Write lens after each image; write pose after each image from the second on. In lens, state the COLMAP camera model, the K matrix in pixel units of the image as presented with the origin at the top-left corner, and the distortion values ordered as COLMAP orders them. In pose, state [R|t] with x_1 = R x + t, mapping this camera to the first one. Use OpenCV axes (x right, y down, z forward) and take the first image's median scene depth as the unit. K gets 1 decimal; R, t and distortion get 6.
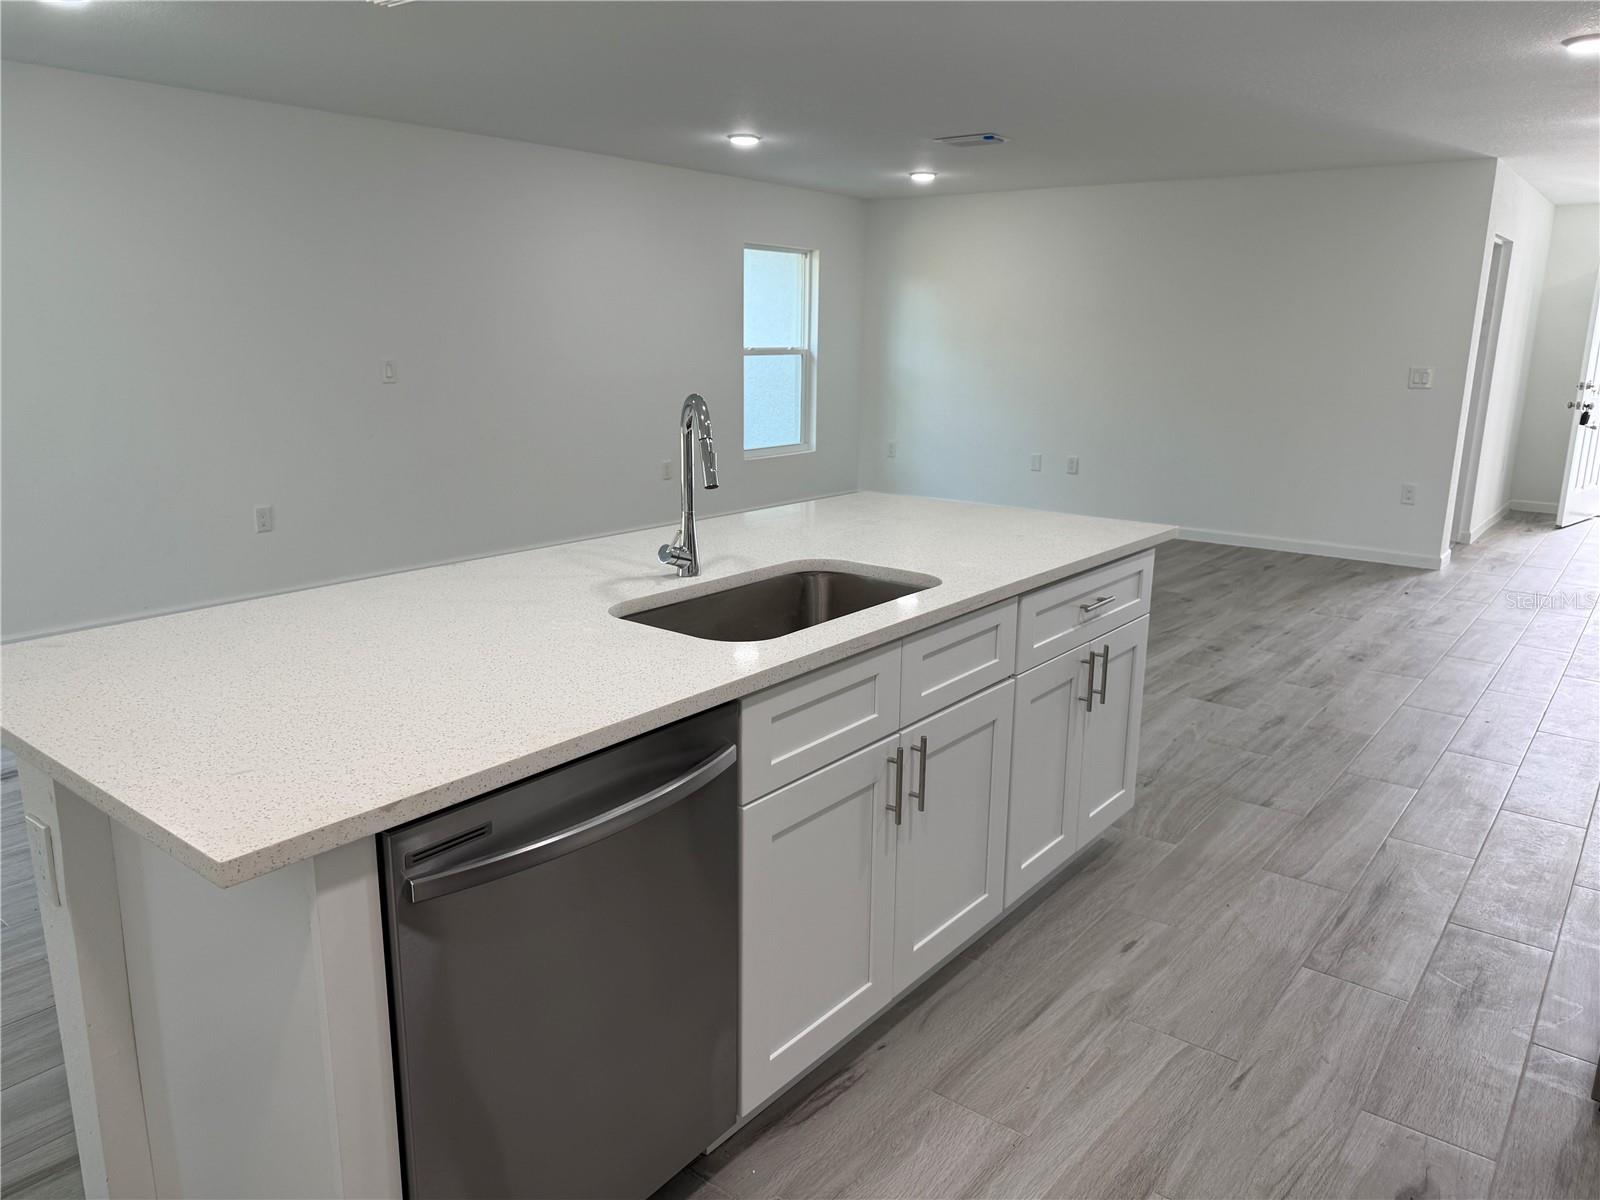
lens RADIAL K [[1126.4, 0, 800.6], [0, 1126.4, 597.8], [0, 0, 1]] dist [0.058515, -0.072483]
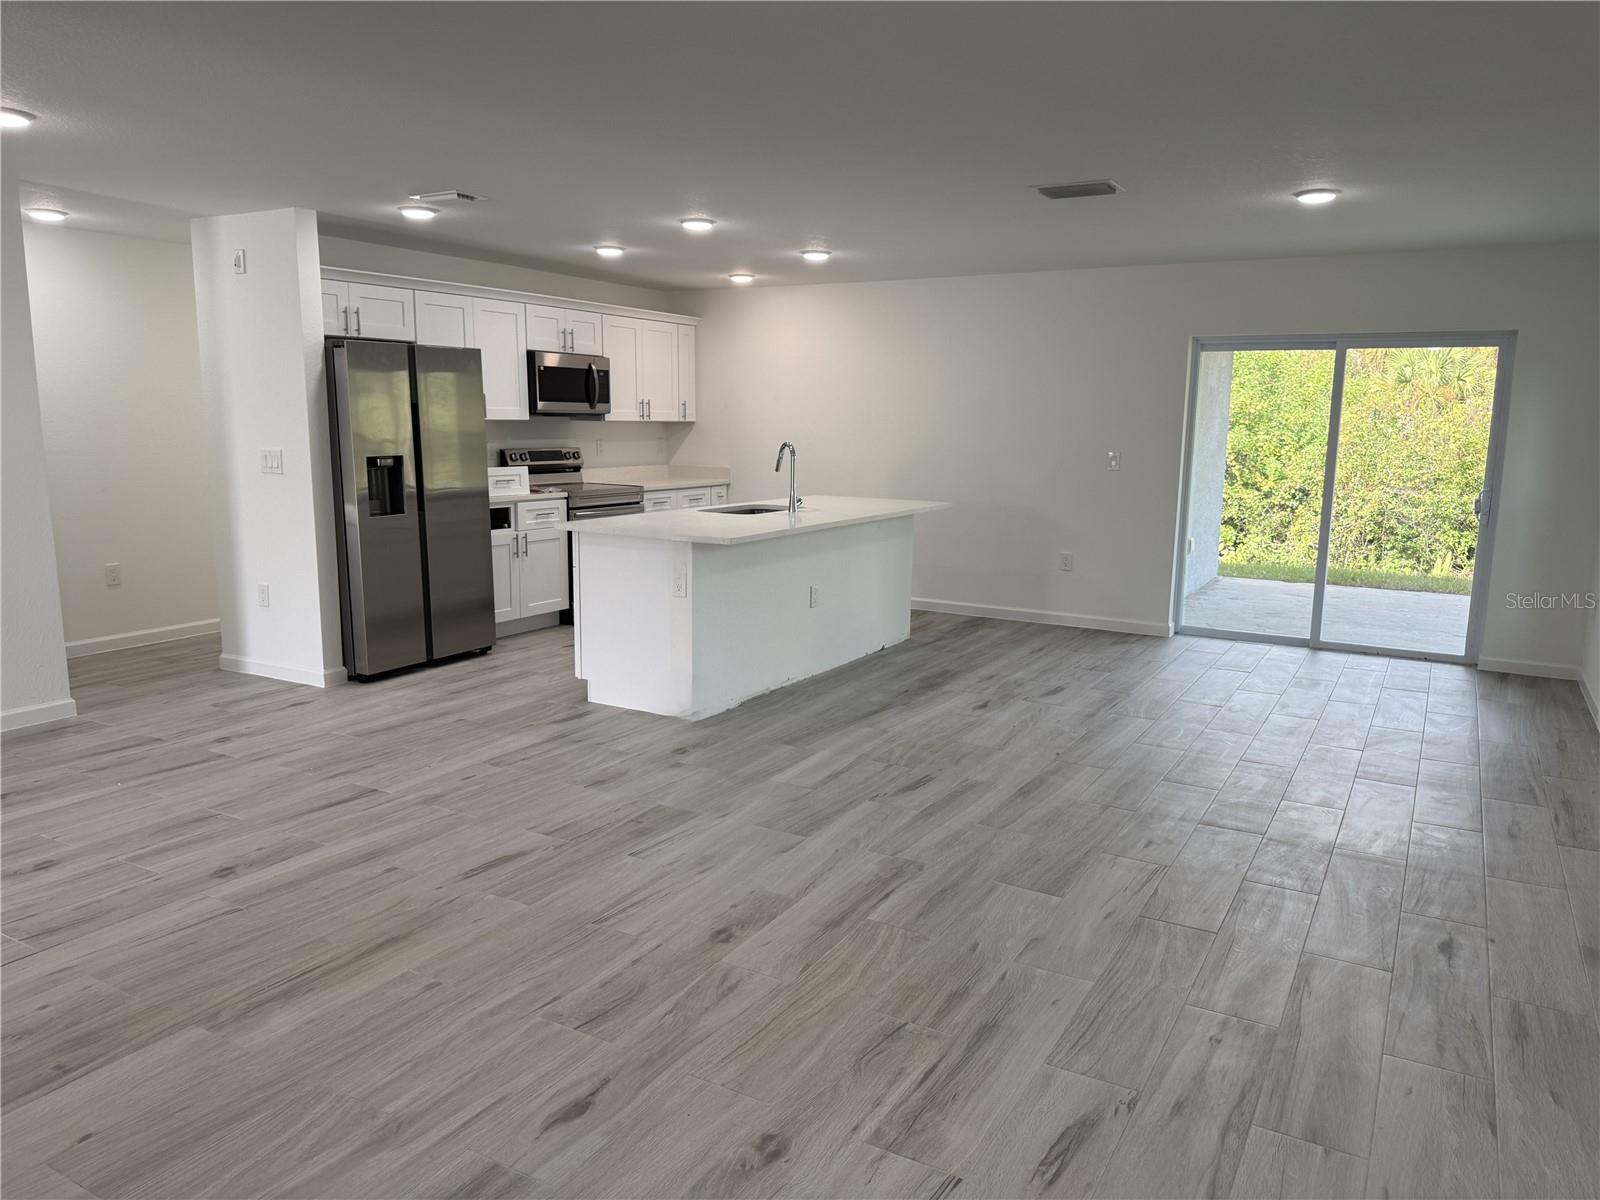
lens RADIAL K [[1126.4, 0, 811.2], [0, 1126.4, 601.1], [0, 0, 1]] dist [0.058515, -0.072483]
pose [[-0.987612, 0.008882, -0.156662, 0.223477], [-0.052961, 0.920942, 0.386084, -0.694625], [0.147705, 0.389599, -0.909063, 2.893119]]
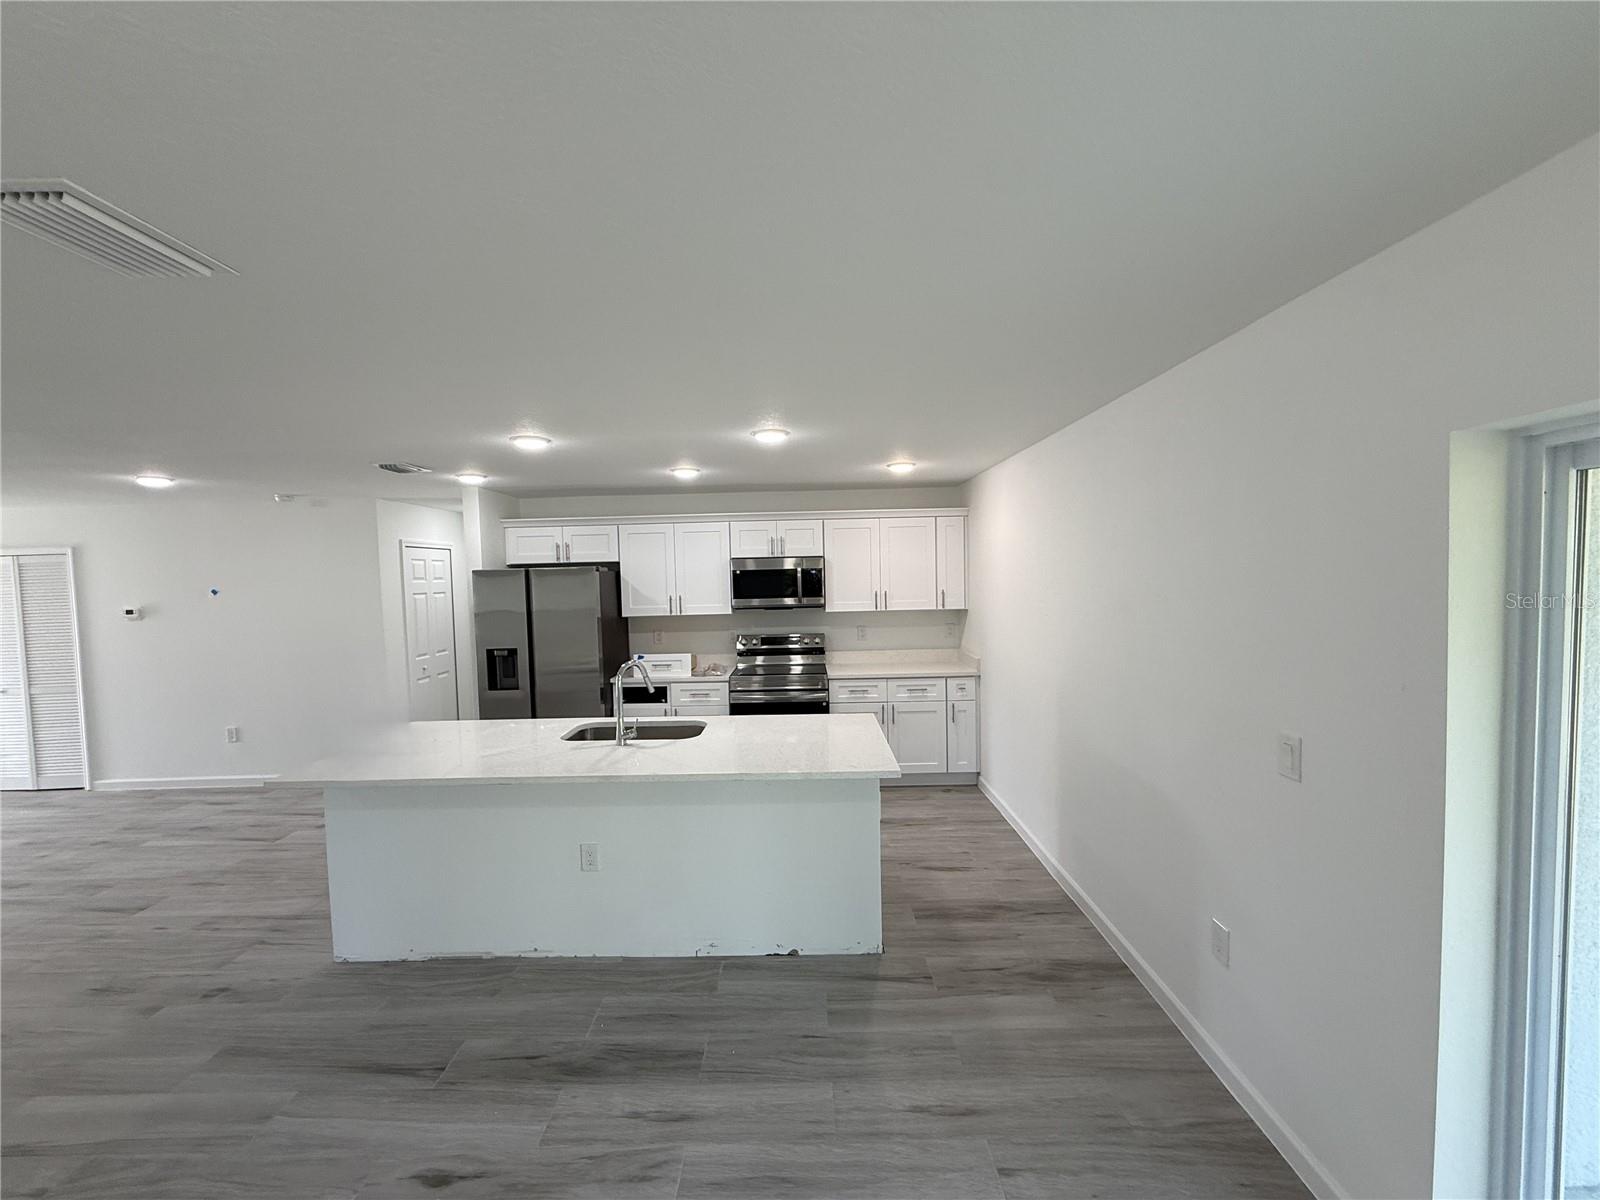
lens RADIAL K [[636.2, 0, 791.9], [0, 636.2, 593.2], [0, 0, 1]] dist [0.000551, -0.000588]
pose [[-0.613621, -0.014433, 0.789469, -1.070580], [0.203644, 0.963115, 0.175892, -0.375157], [-0.762888, 0.268702, -0.588048, 1.172217]]
